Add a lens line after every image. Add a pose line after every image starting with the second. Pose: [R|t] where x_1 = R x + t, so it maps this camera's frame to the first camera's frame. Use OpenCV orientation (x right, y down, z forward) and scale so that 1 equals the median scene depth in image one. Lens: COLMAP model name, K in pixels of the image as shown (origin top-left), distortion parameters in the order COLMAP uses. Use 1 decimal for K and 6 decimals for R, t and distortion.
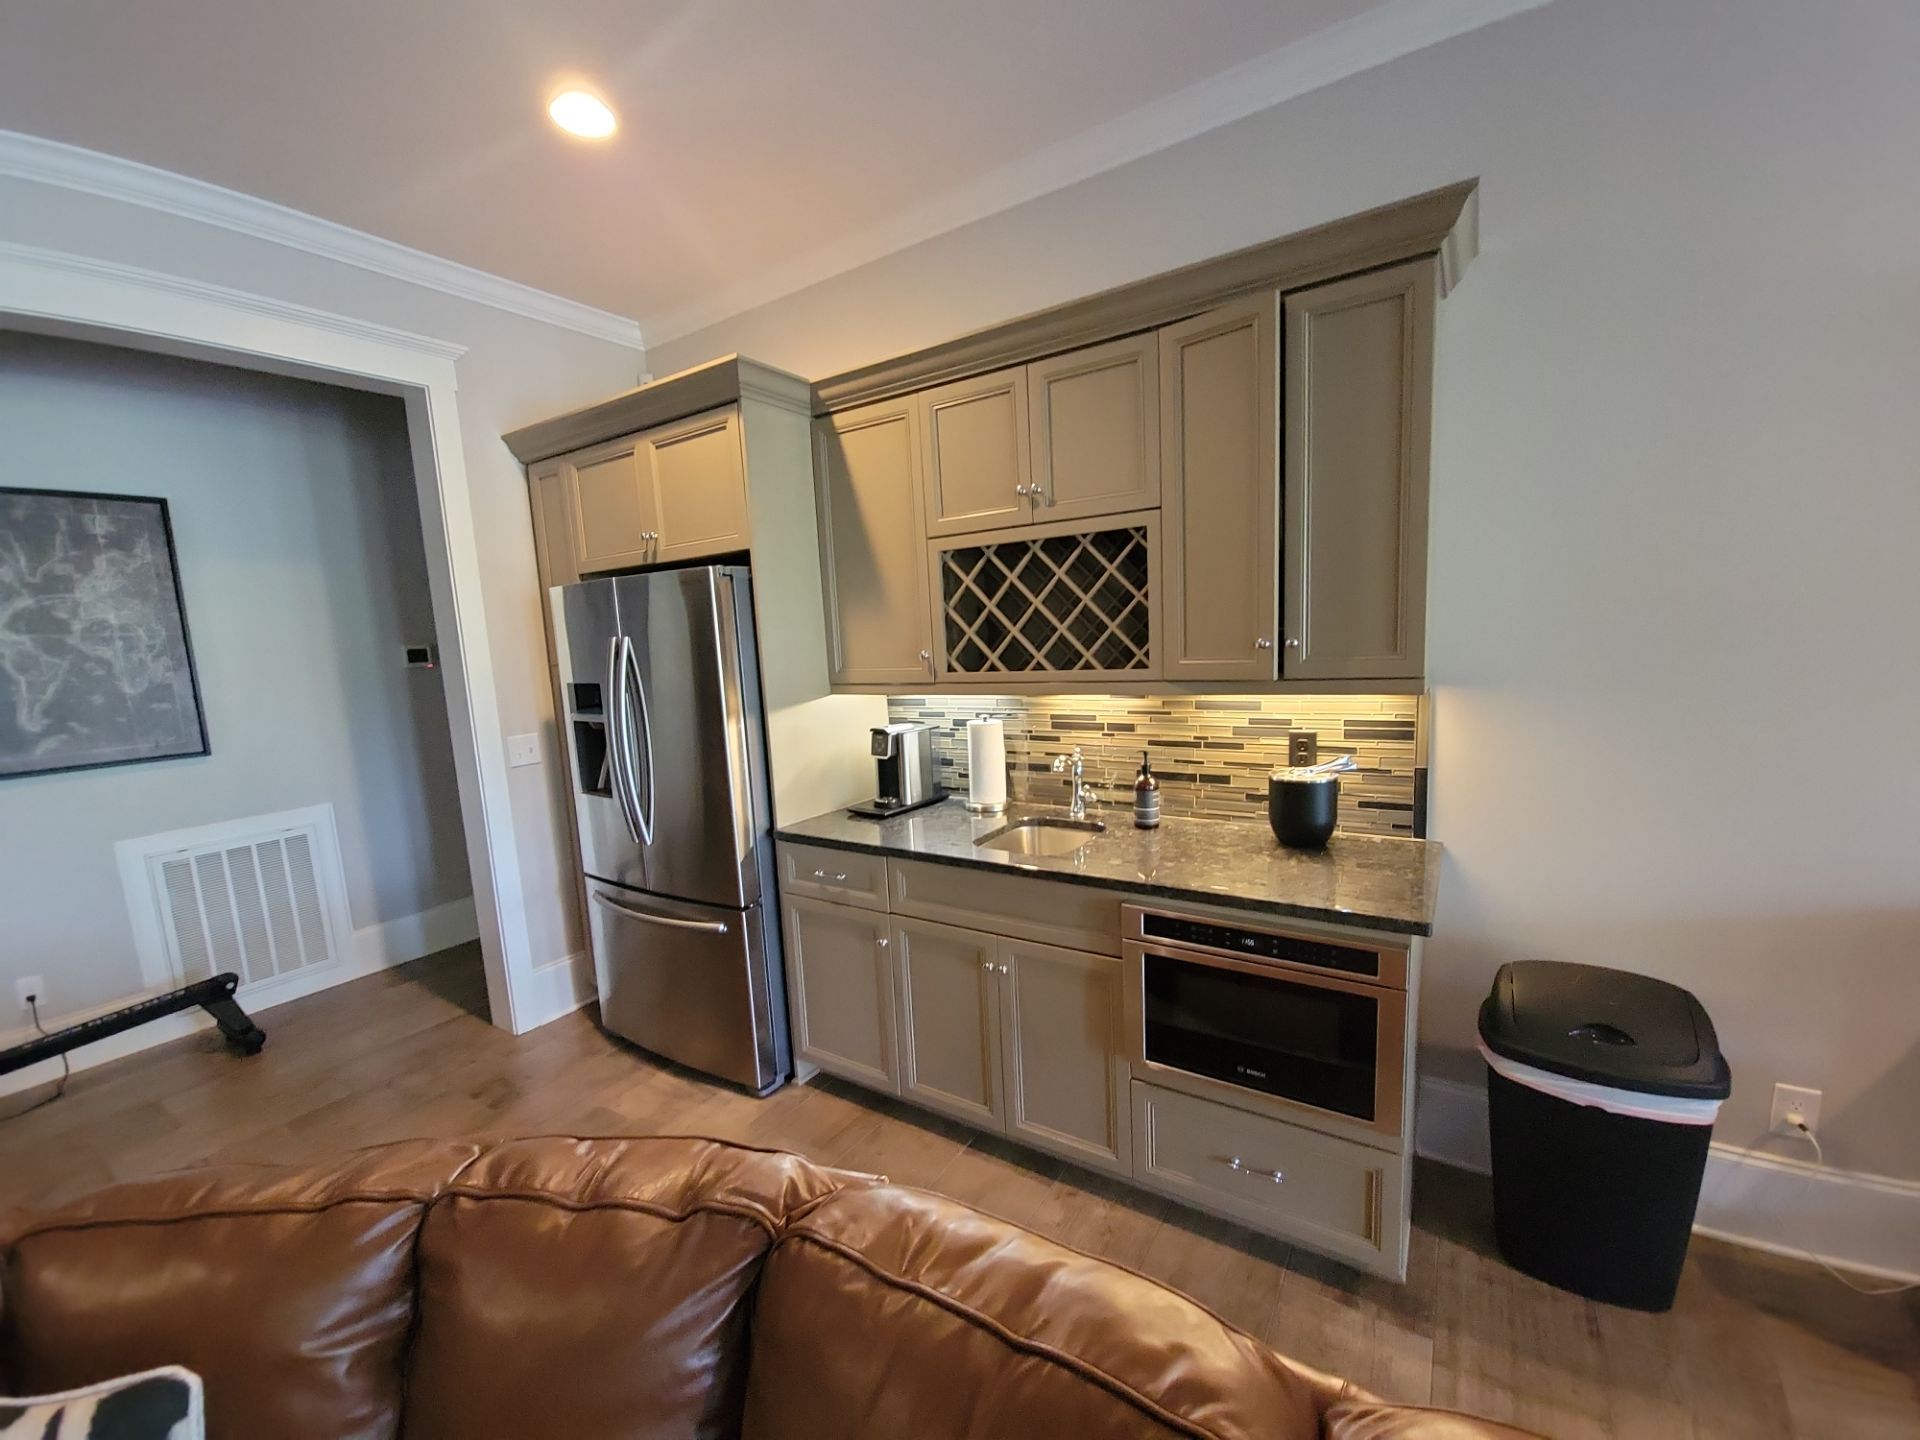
lens RADIAL K [[789.7, 0, 956.4], [0, 789.7, 746.2], [0, 0, 1]] dist [-0.002852, -0.000421]
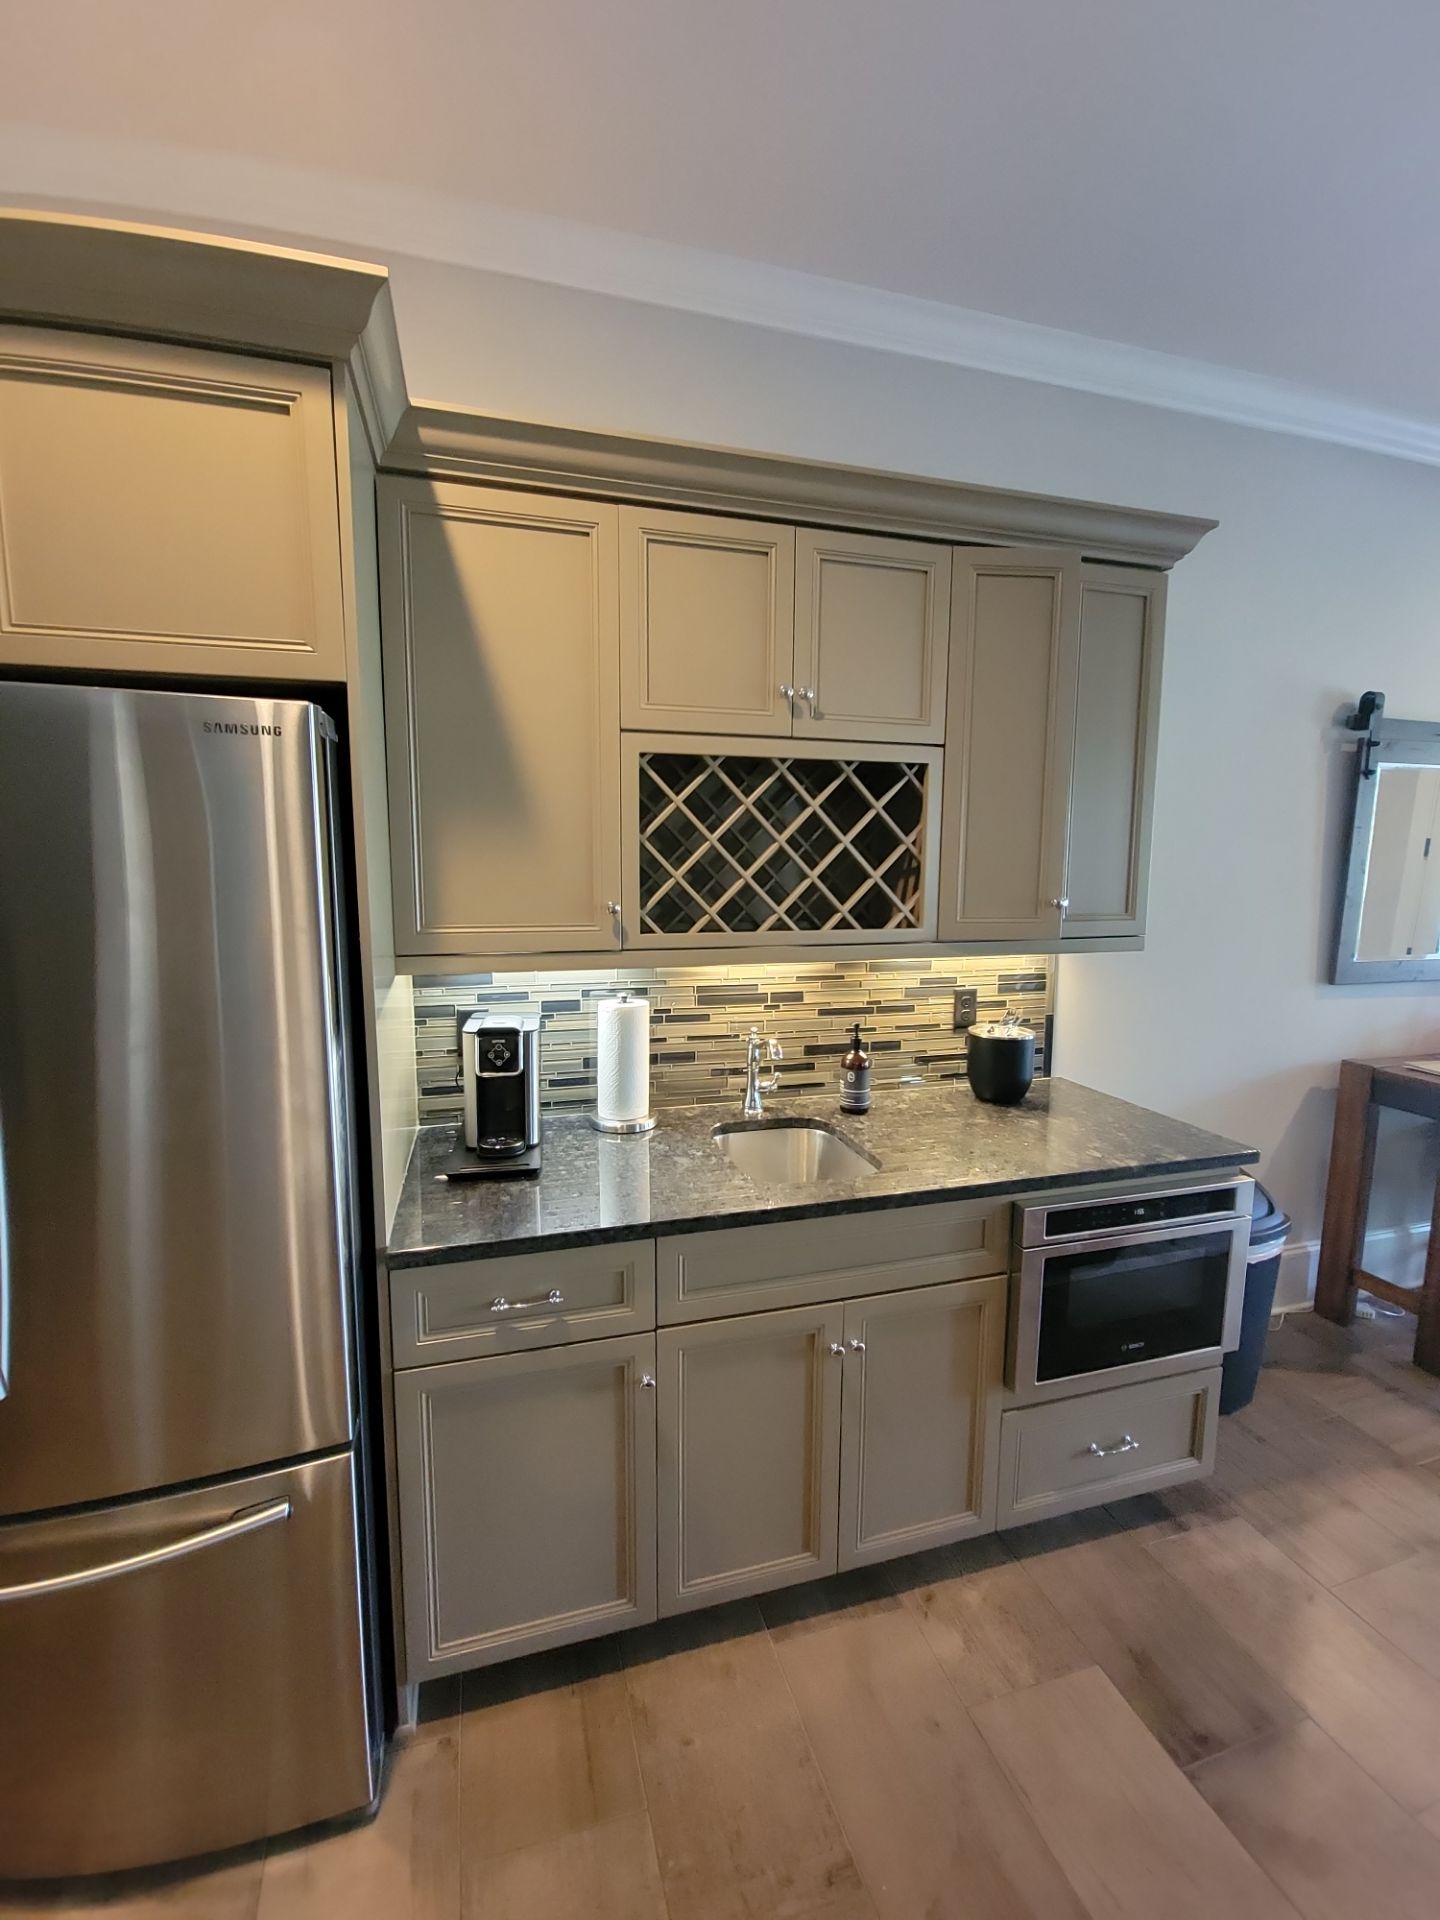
lens RADIAL K [[789.7, 0, 720.0], [0, 789.7, 960.0], [0, 0, 1]] dist [-0.002852, -0.000421]
pose [[0.652766, -0.034638, 0.756767, -0.499957], [0.072954, 0.997186, -0.017286, -0.057277], [-0.754038, 0.066493, 0.653456, 0.541487]]
